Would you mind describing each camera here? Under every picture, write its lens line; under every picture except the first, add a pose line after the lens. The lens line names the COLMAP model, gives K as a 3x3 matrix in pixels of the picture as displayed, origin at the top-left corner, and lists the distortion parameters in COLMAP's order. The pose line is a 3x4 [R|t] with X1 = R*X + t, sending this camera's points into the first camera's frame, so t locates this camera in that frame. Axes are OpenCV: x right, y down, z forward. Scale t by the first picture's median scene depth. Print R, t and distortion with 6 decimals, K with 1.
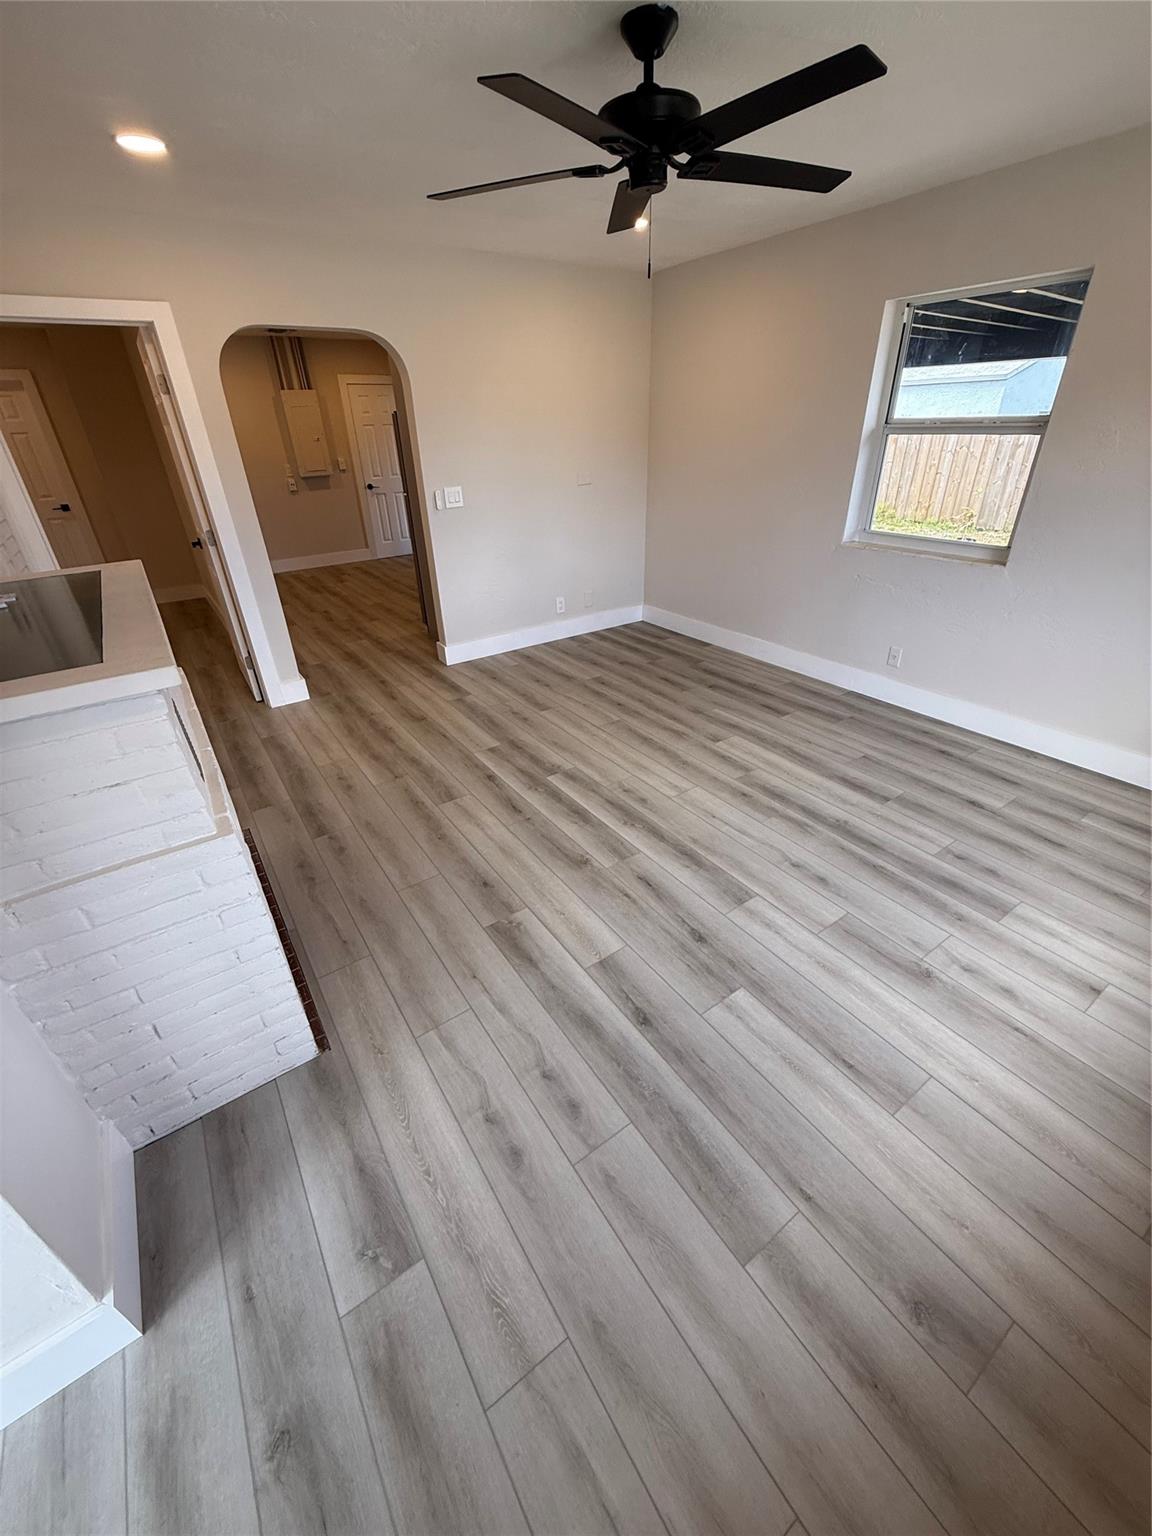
lens RADIAL K [[619.4, 0, 576.0], [0, 619.4, 768.0], [0, 0, 1]] dist [0.000011, 0.000038]
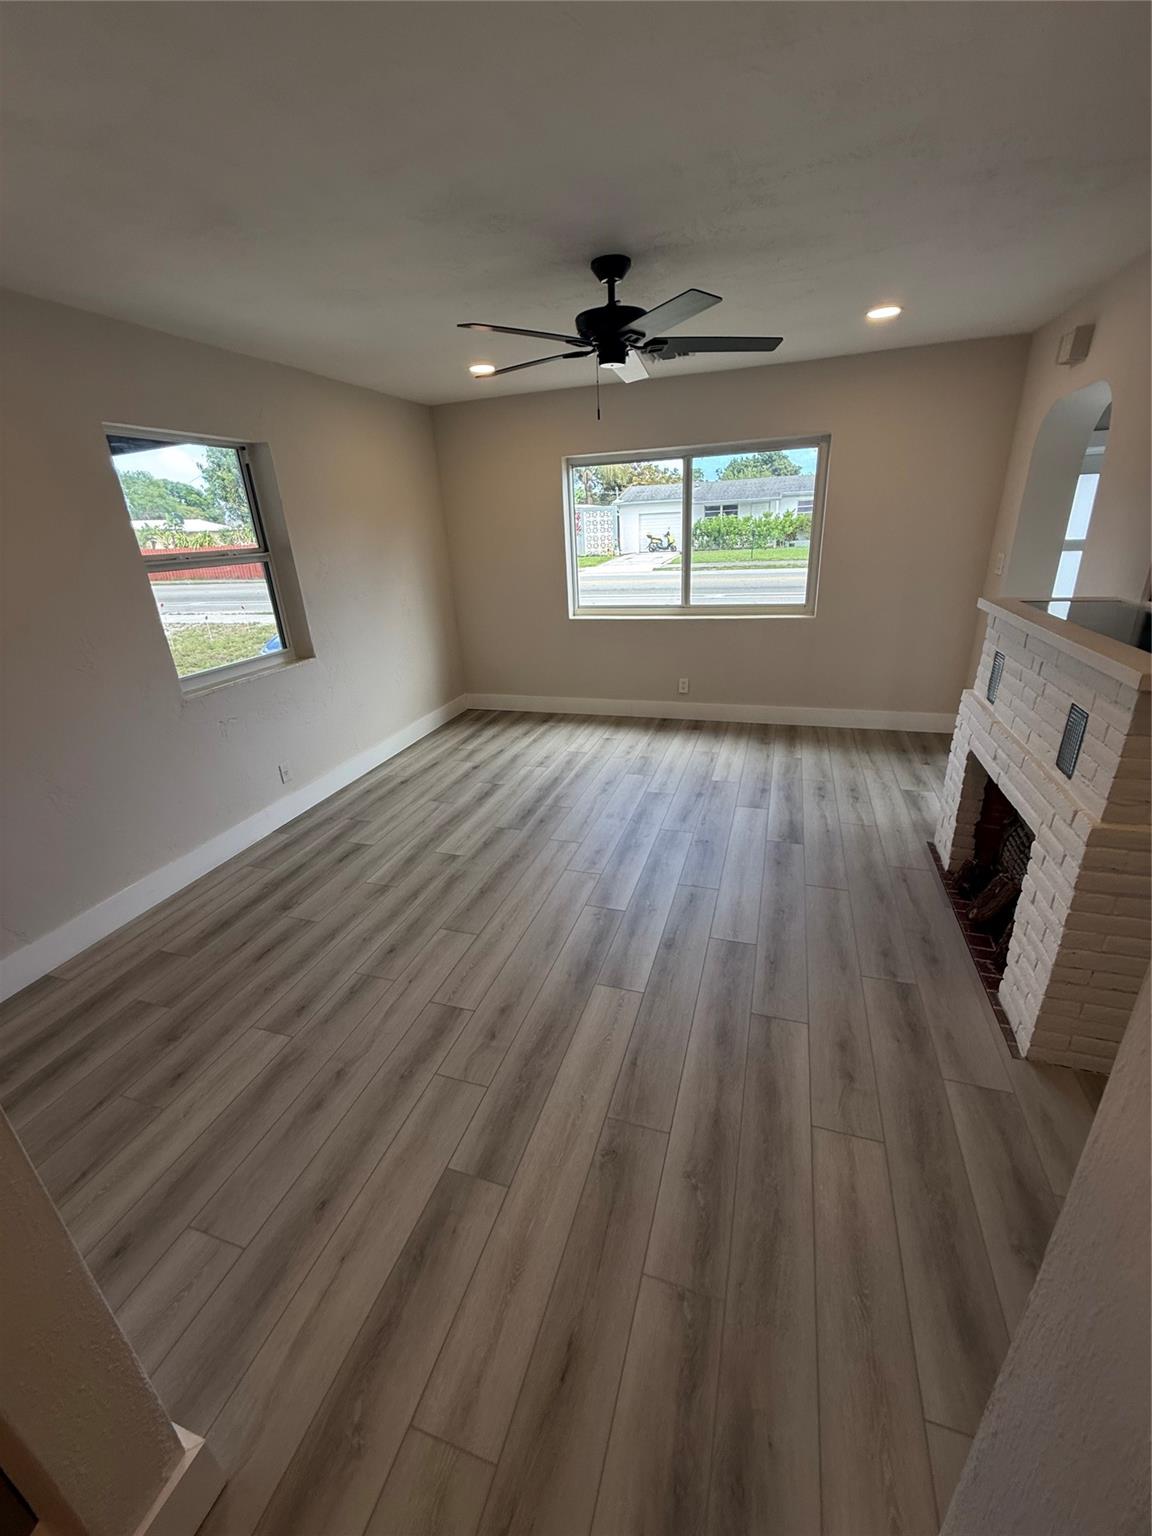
lens RADIAL K [[619.4, 0, 576.0], [0, 619.4, 768.0], [0, 0, 1]] dist [0.000011, 0.000038]
pose [[-0.613881, -0.234967, 0.753618, -0.609485], [0.446224, 0.684228, 0.576816, -0.647332], [-0.651179, 0.690379, -0.315187, 1.184656]]
